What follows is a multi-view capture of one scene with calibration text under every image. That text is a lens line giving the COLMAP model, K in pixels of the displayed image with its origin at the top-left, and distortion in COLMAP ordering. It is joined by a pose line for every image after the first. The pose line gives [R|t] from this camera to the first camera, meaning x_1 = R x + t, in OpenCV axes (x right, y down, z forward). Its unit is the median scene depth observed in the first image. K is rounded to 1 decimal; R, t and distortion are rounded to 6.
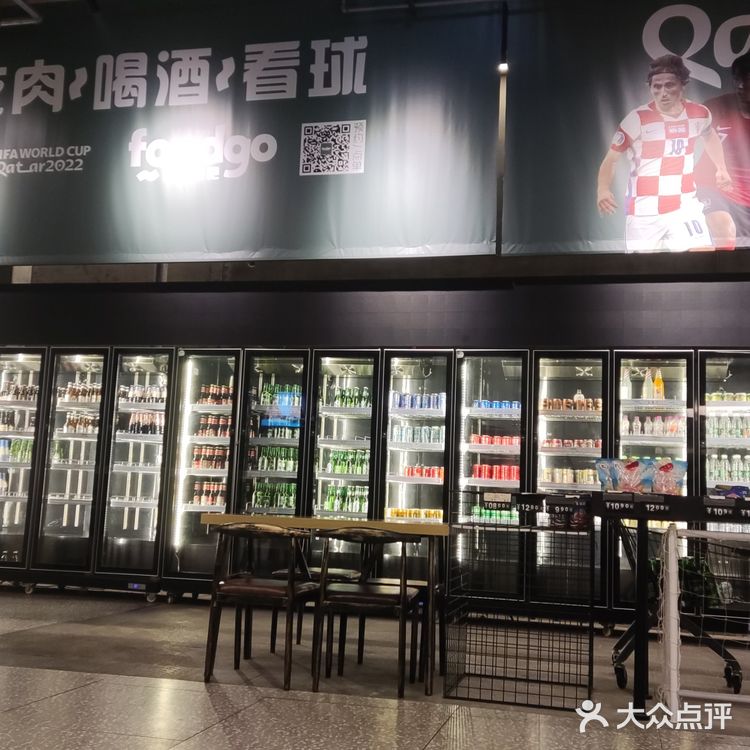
lens RADIAL K [[991.0, 0, 375.0], [0, 991.0, 375.0], [0, 0, 1]] dist [0.099277, -0.009615]
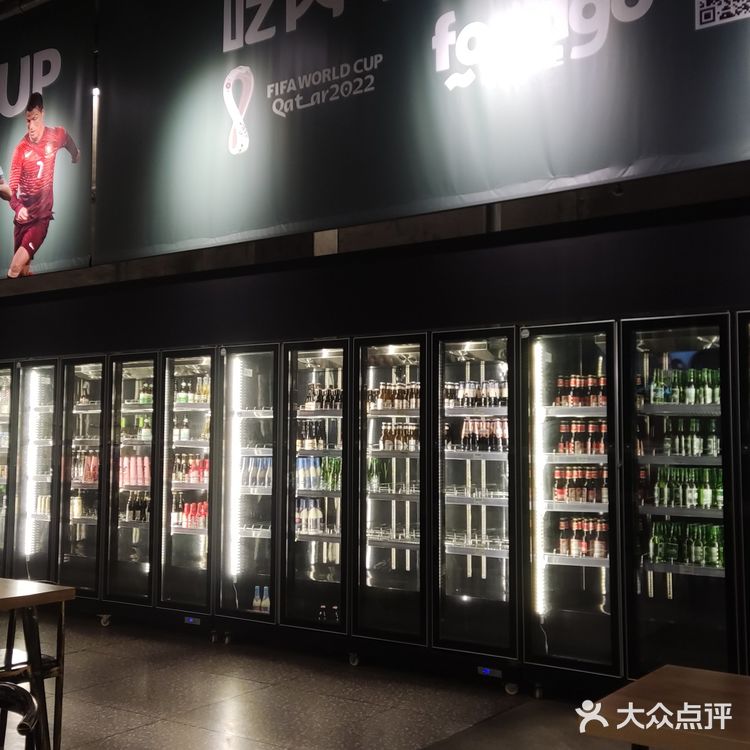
lens RADIAL K [[991.0, 0, 375.0], [0, 991.0, 375.0], [0, 0, 1]] dist [0.099277, -0.009615]
pose [[0.933247, -0.062487, -0.353758, -0.049759], [0.081120, 0.995977, 0.038076, -0.027124], [0.349955, -0.064232, 0.934562, 0.316644]]
